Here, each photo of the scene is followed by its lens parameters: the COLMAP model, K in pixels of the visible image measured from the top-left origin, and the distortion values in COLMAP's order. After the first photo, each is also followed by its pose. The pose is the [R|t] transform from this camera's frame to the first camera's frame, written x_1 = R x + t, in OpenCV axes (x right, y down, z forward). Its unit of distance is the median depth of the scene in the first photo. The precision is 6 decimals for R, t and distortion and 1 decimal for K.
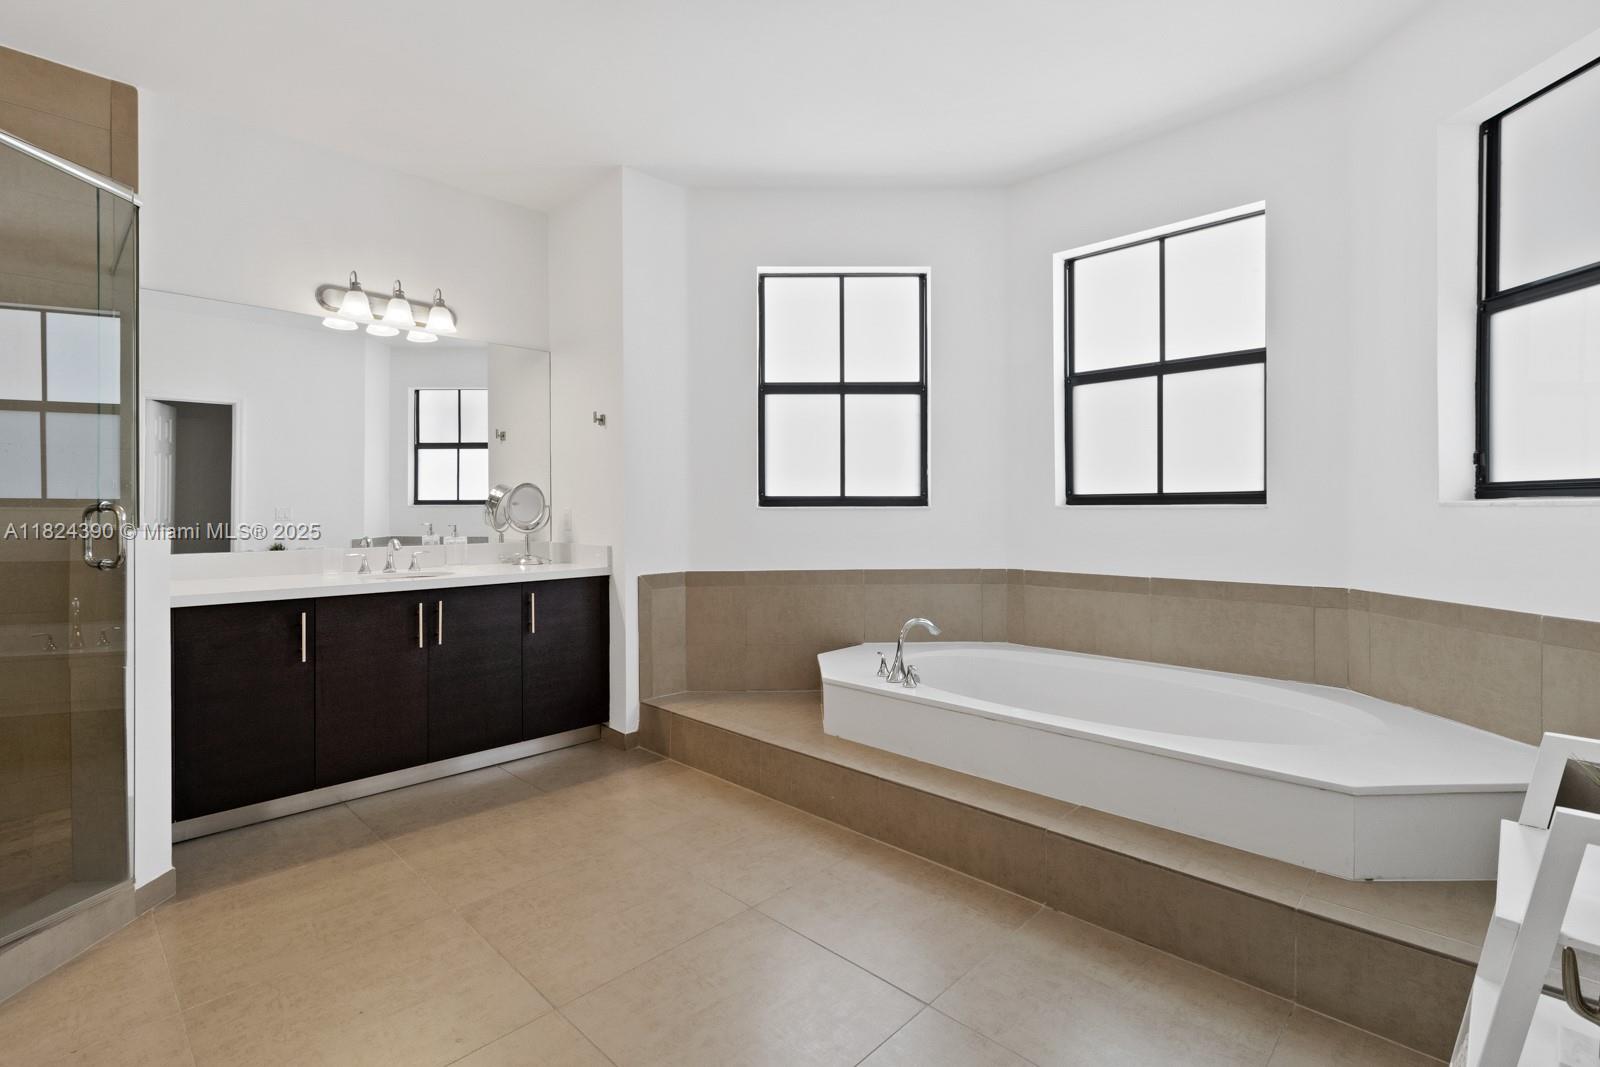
lens RADIAL K [[737.6, 0, 789.5], [0, 737.6, 506.2], [0, 0, 1]] dist [0.001786, 0.000446]
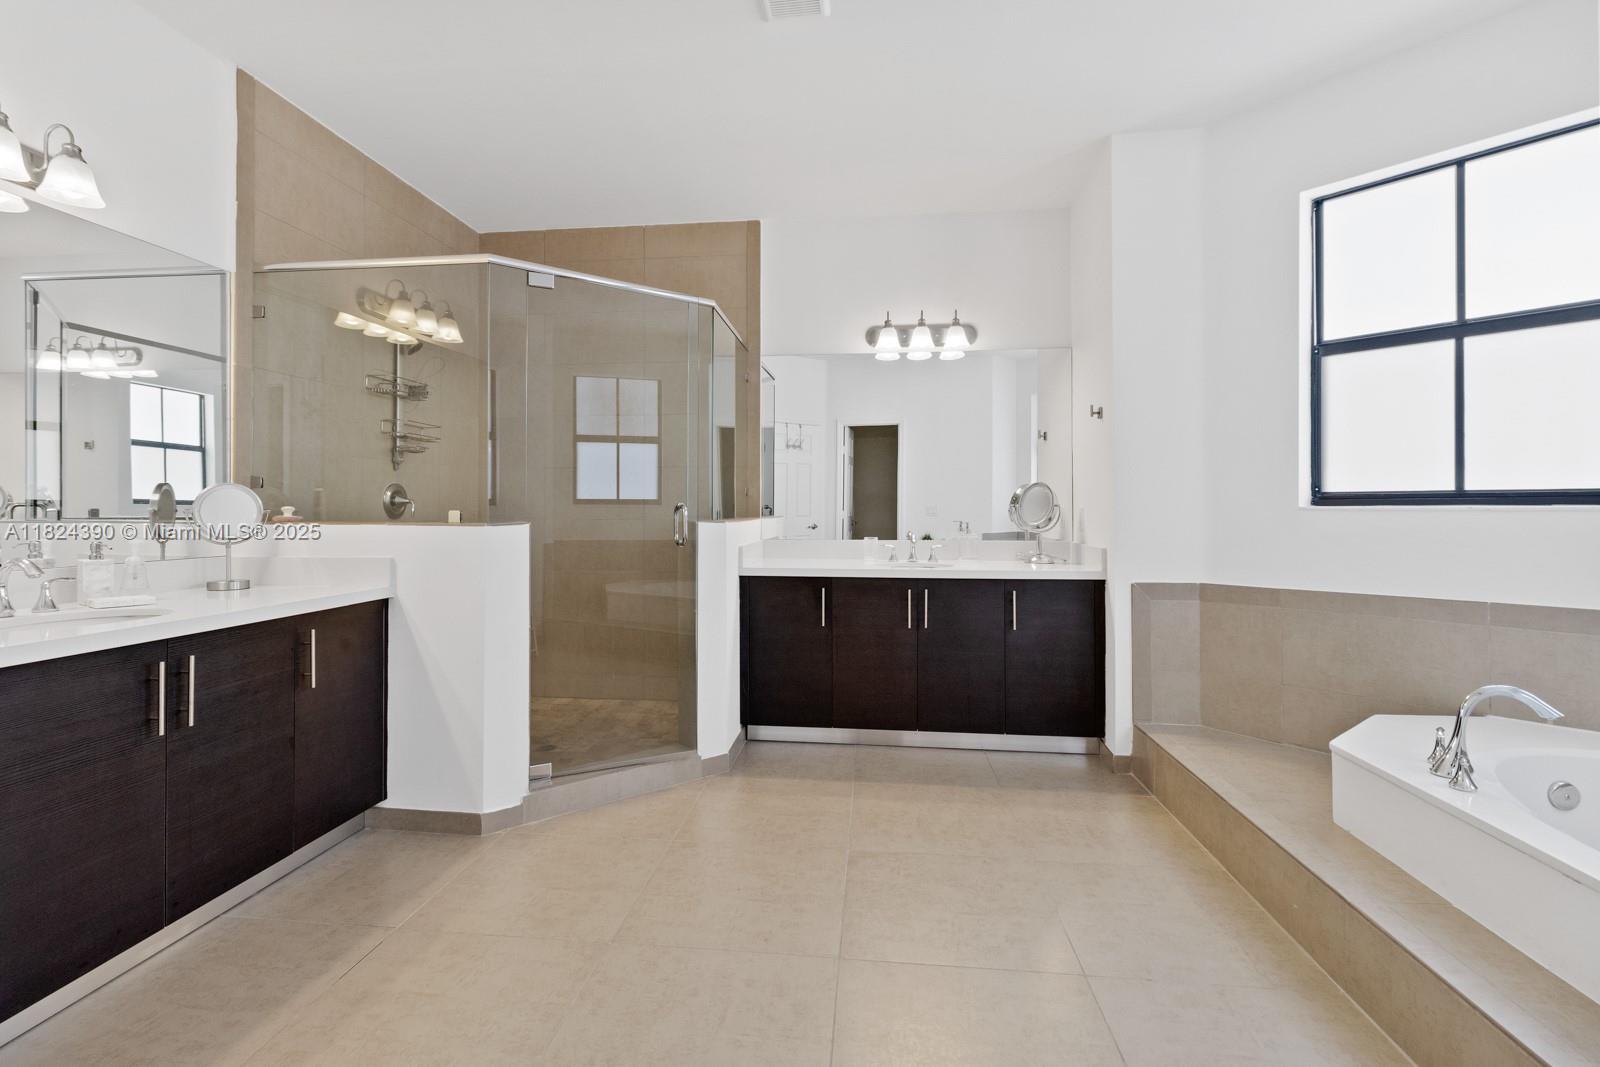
lens RADIAL K [[739.4, 0, 794.5], [0, 739.4, 499.8], [0, 0, 1]] dist [-0.001787, -0.000183]
pose [[0.619510, -0.005329, -0.784971, 0.260628], [0.001854, 0.999984, -0.005326, -0.002813], [0.784987, 0.001844, 0.619510, 0.126561]]
